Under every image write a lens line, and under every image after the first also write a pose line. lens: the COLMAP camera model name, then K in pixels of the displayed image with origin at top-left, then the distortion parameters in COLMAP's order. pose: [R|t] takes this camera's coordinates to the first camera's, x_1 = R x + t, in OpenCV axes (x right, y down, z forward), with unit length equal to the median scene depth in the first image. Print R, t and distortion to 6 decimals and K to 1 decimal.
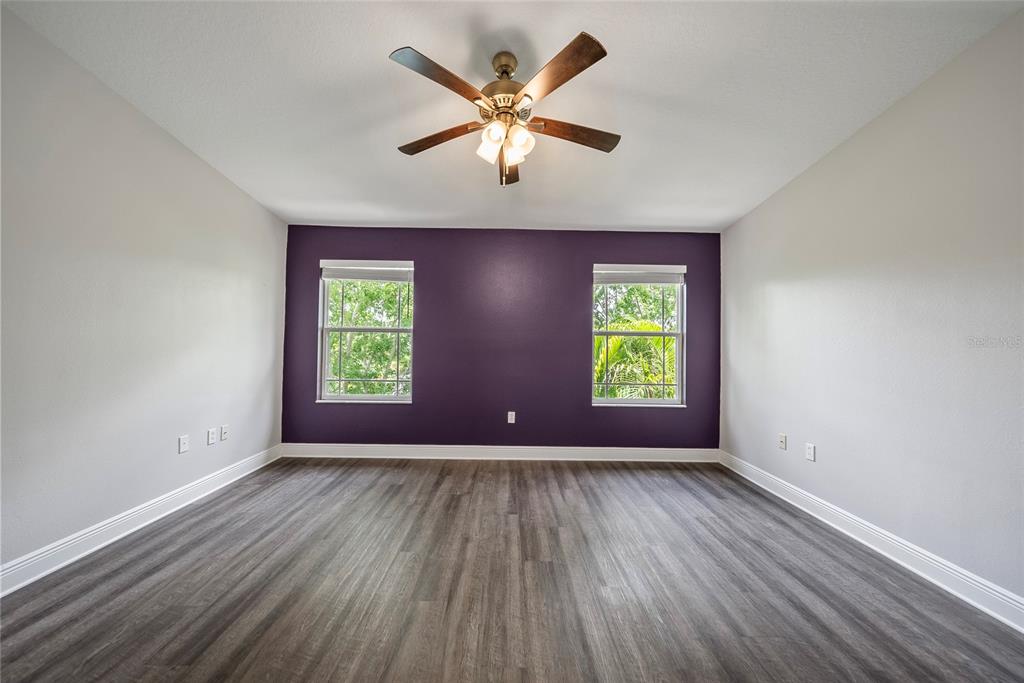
lens RADIAL K [[366.4, 0, 512.0], [0, 366.4, 341.4], [0, 0, 1]] dist [-0.005770, -0.000177]
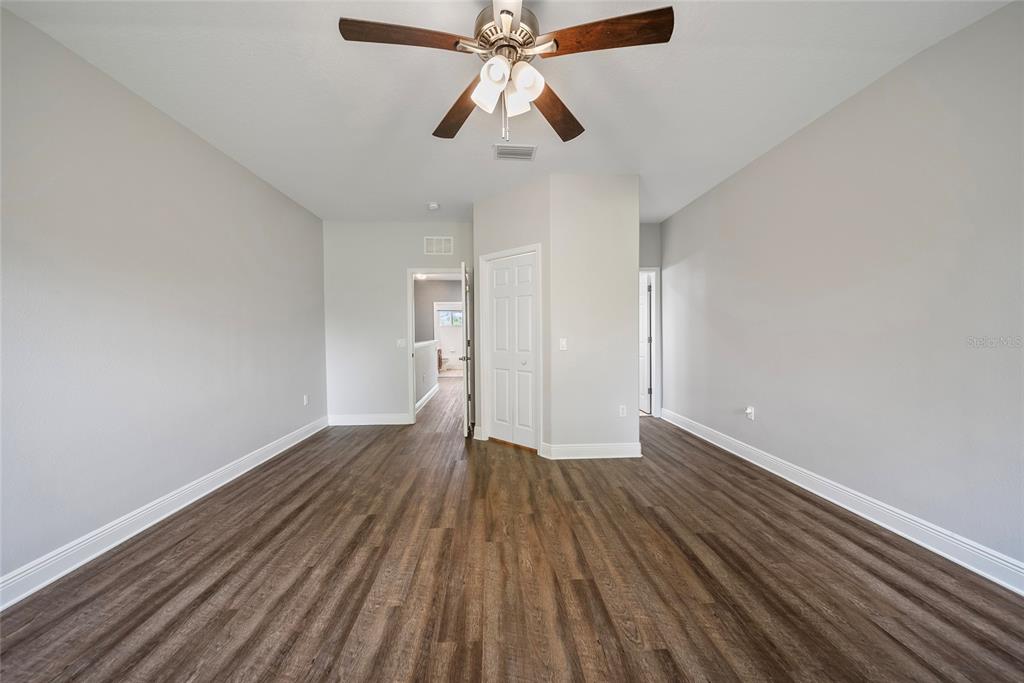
lens RADIAL K [[366.4, 0, 512.7], [0, 366.4, 338.0], [0, 0, 1]] dist [-0.005770, -0.000177]
pose [[-0.999003, -0.003928, -0.044472, 0.002025], [-0.004068, 0.999987, 0.003075, 0.017979], [0.044459, 0.003253, -0.999006, 1.908306]]
